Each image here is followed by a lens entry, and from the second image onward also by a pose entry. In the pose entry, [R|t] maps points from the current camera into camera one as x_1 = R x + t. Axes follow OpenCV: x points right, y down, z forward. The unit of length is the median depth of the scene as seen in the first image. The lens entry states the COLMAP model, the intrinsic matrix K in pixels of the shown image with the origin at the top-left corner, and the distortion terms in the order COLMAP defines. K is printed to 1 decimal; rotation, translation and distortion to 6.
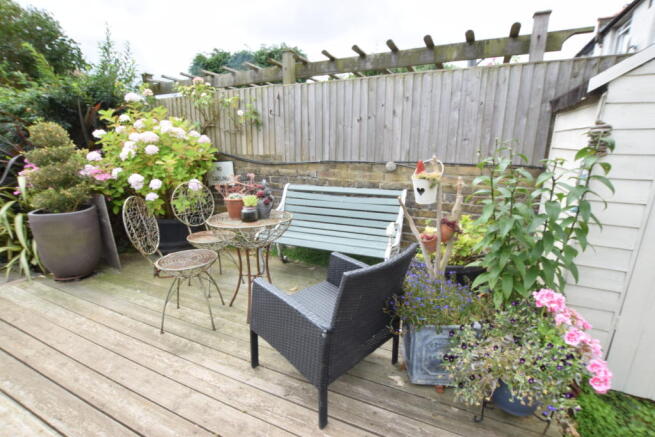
lens RADIAL K [[319.4, 0, 327.5], [0, 319.4, 218.5], [0, 0, 1]] dist [-0.000604, -0.000079]
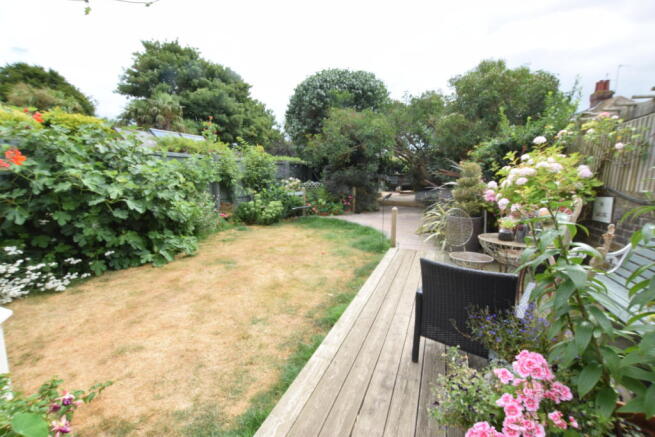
lens RADIAL K [[319.4, 0, 327.5], [0, 319.4, 218.5], [0, 0, 1]] dist [-0.000604, -0.000079]
pose [[0.115977, 0.146660, -0.982365, 0.556973], [-0.244541, 0.962811, 0.114871, -0.026704], [0.962678, 0.226906, 0.147528, 0.090953]]
